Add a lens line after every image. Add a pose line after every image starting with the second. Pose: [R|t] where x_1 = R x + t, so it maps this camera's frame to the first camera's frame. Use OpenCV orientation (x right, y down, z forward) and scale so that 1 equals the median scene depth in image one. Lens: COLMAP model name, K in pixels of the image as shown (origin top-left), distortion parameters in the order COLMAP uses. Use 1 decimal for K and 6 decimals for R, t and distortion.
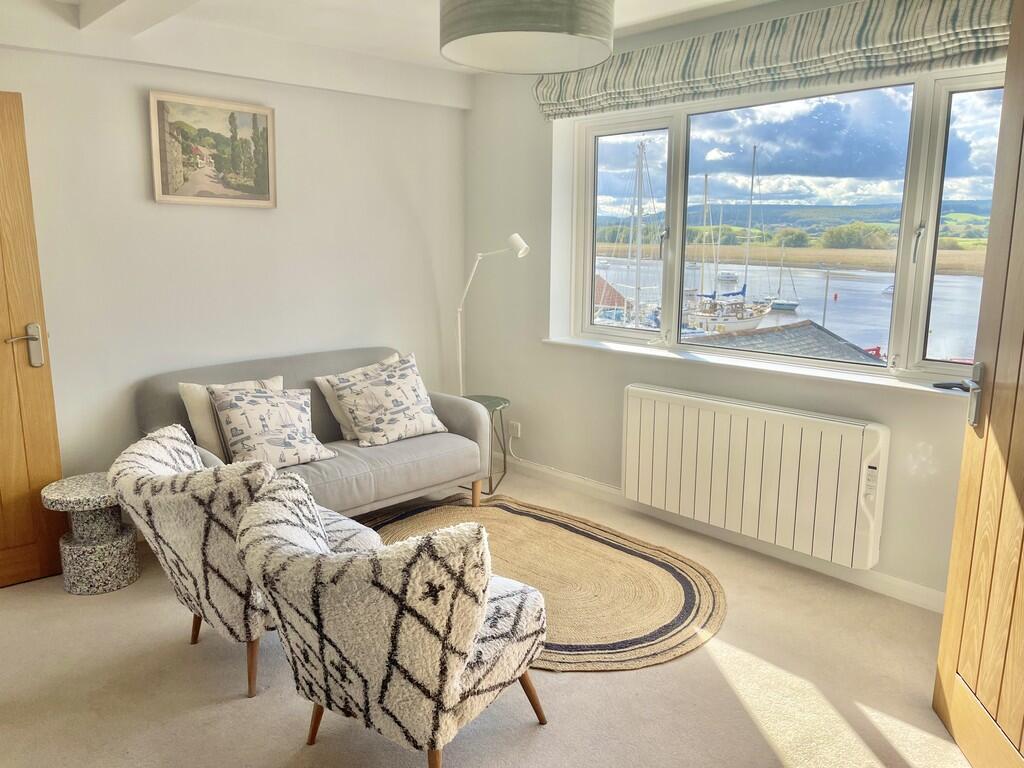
lens RADIAL K [[761.5, 0, 509.5], [0, 761.5, 384.9], [0, 0, 1]] dist [0.045326, -0.006235]
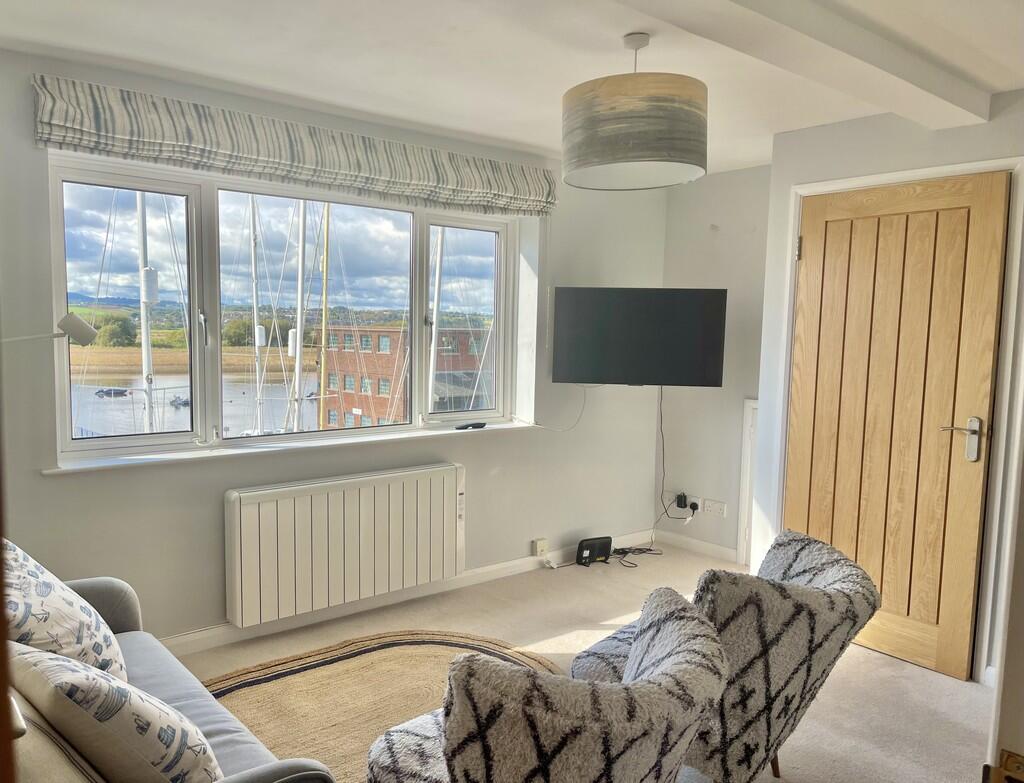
lens RADIAL K [[772.3, 0, 511.8], [0, 772.3, 393.9], [0, 0, 1]] dist [0.004501, 0.000795]
pose [[0.052928, -0.093628, 0.994199, -0.590717], [0.169990, 0.981909, 0.083420, -0.112176], [-0.984023, 0.164588, 0.067886, 0.551834]]
